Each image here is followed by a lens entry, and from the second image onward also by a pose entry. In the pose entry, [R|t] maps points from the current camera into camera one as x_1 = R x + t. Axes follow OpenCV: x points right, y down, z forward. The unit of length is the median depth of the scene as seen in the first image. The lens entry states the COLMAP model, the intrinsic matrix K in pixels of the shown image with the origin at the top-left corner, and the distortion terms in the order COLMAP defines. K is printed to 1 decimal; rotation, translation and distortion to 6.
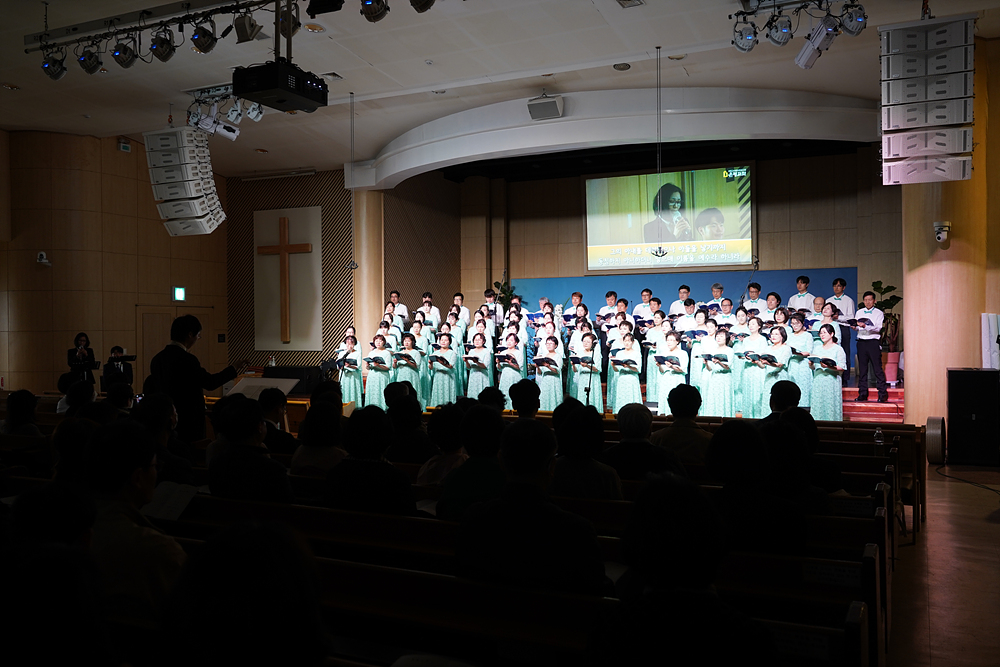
lens RADIAL K [[869.5, 0, 500.0], [0, 869.5, 333.5], [0, 0, 1]] dist [0.010430, -0.003811]
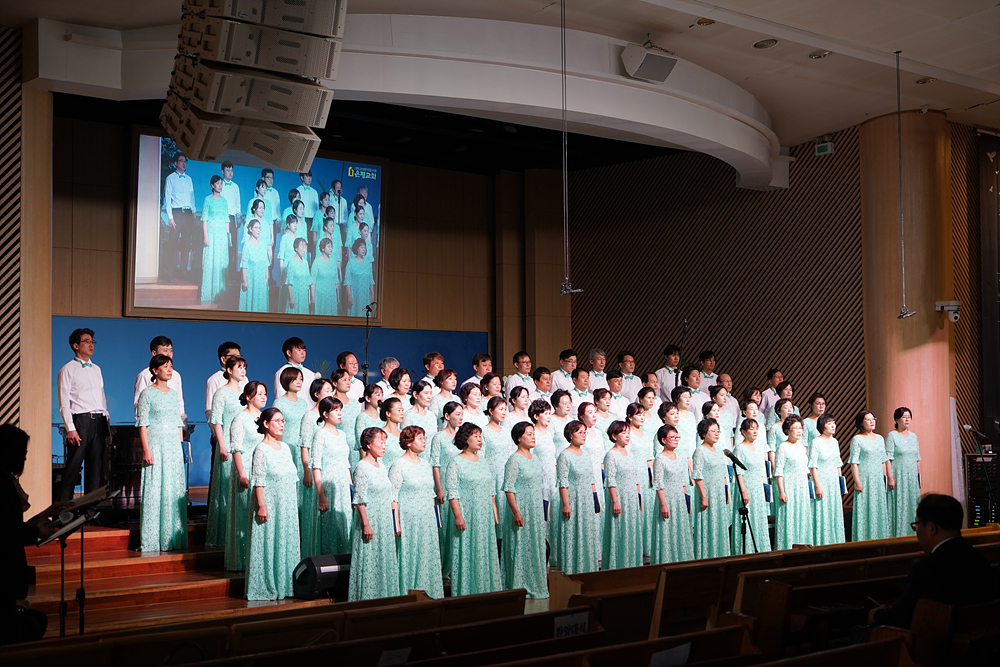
lens RADIAL K [[1523.5, 0, 500.0], [0, 1523.5, 333.5], [0, 0, 1]] dist [-0.016547, -0.015297]
pose [[0.363128, 0.052849, 0.930239, -0.762800], [0.012801, 0.998013, -0.061696, 0.002716], [-0.931651, 0.034311, 0.361730, 0.535557]]
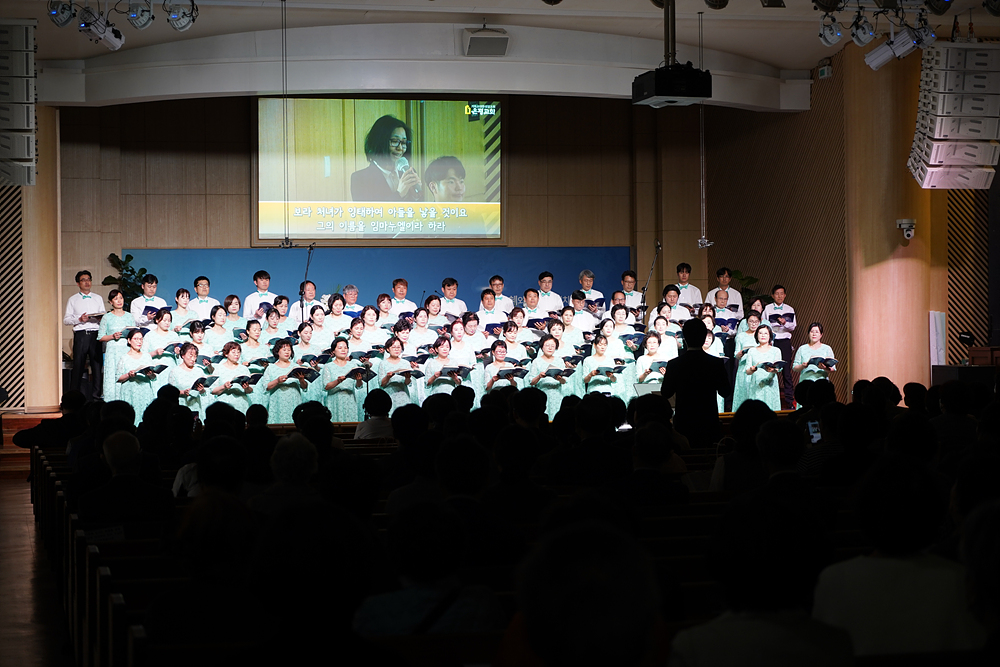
lens RADIAL K [[1968.4, 0, 500.0], [0, 1968.4, 333.5], [0, 0, 1]] dist [-0.019888, 0.064457]
pose [[0.759279, -0.010468, 0.650681, -0.810624], [0.011237, 0.999932, 0.002973, -0.006000], [-0.650668, 0.005055, 0.759345, -0.245879]]
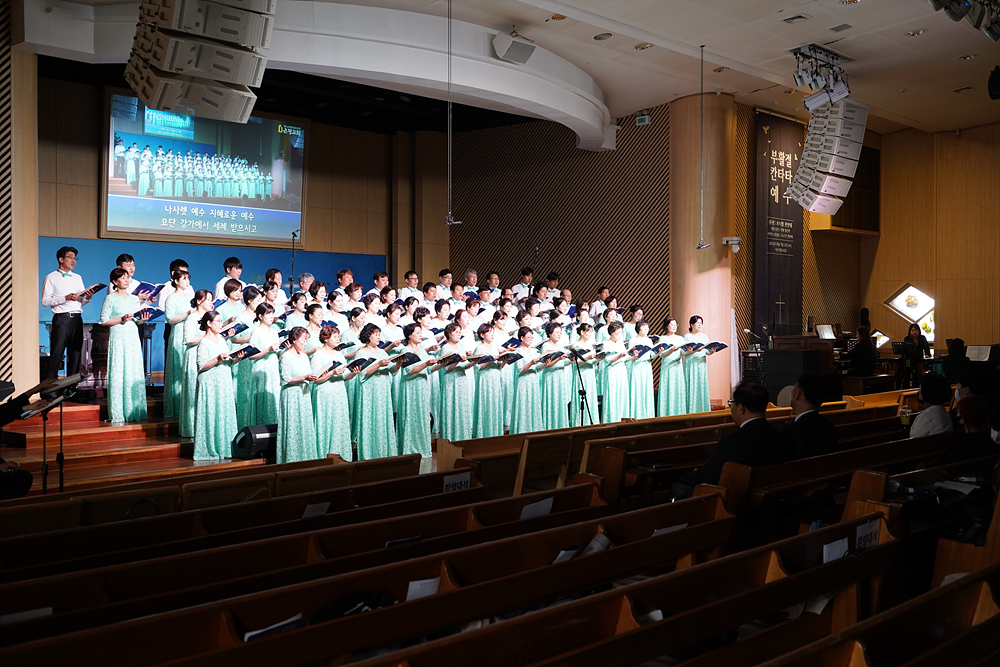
lens RADIAL K [[1131.1, 0, 500.0], [0, 1131.1, 333.5], [0, 0, 1]] dist [-0.007607, 0.029890]
pose [[0.272821, -0.005165, 0.962051, -0.740980], [0.003111, 0.999985, 0.004487, 0.003372], [-0.962060, 0.001769, 0.272833, 0.547218]]
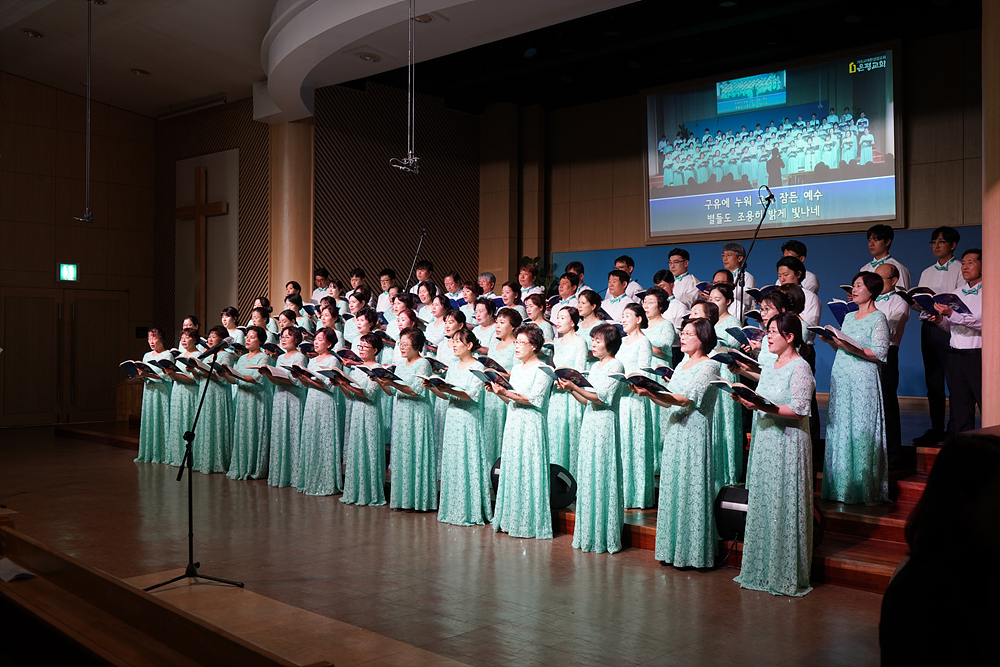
lens RADIAL K [[992.2, 0, 500.0], [0, 992.2, 333.5], [0, 0, 1]] dist [-0.000629, -0.000602]
pose [[0.950732, 0.015741, -0.309613, 0.257255], [-0.016527, 0.999863, 0.000084, 0.001110], [0.309572, 0.005037, 0.950863, 0.303569]]
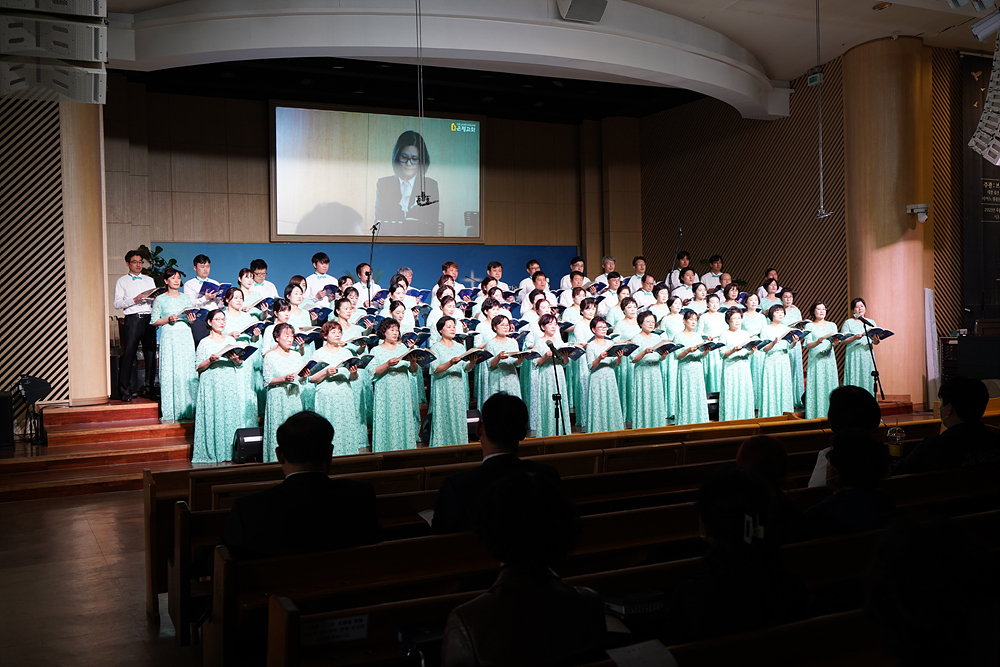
lens RADIAL K [[992.2, 0, 500.0], [0, 992.2, 333.5], [0, 0, 1]] dist [-0.000629, -0.000602]
pose [[0.601937, -0.024769, 0.798160, -0.503778], [0.025387, 0.999607, 0.011875, 0.003785], [-0.798140, 0.013115, 0.602329, 0.420042]]
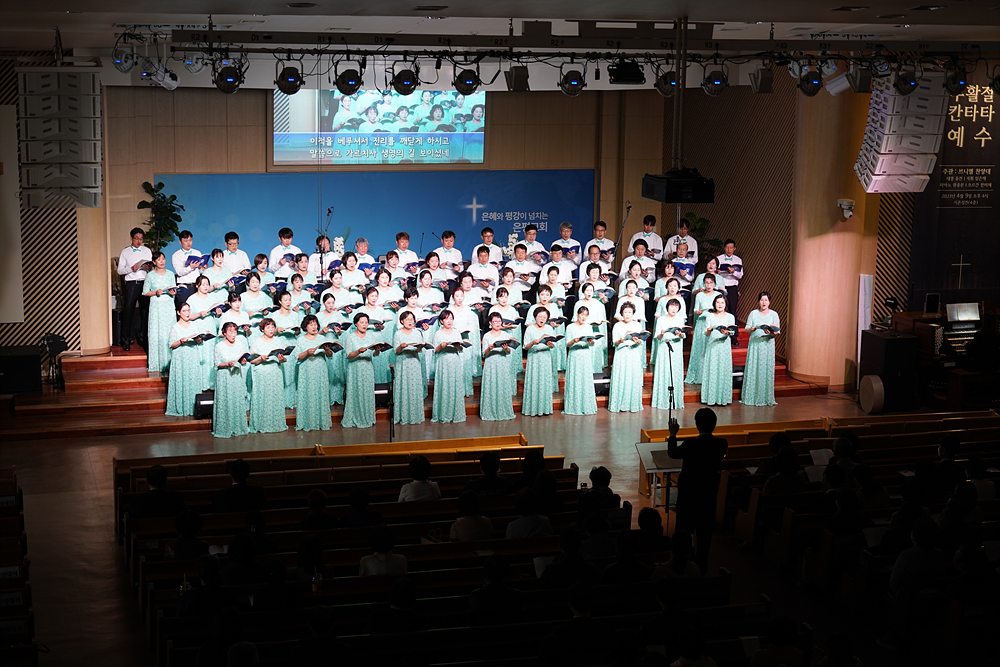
lens RADIAL K [[1682.5, 0, 500.0], [0, 1682.5, 333.5], [0, 0, 1]] dist [-0.020056, -0.034186]
pose [[0.730640, -0.106767, 0.674363, -0.833454], [-0.014614, 0.985026, 0.171785, -0.204731], [-0.682606, -0.135369, 0.718139, -0.186293]]
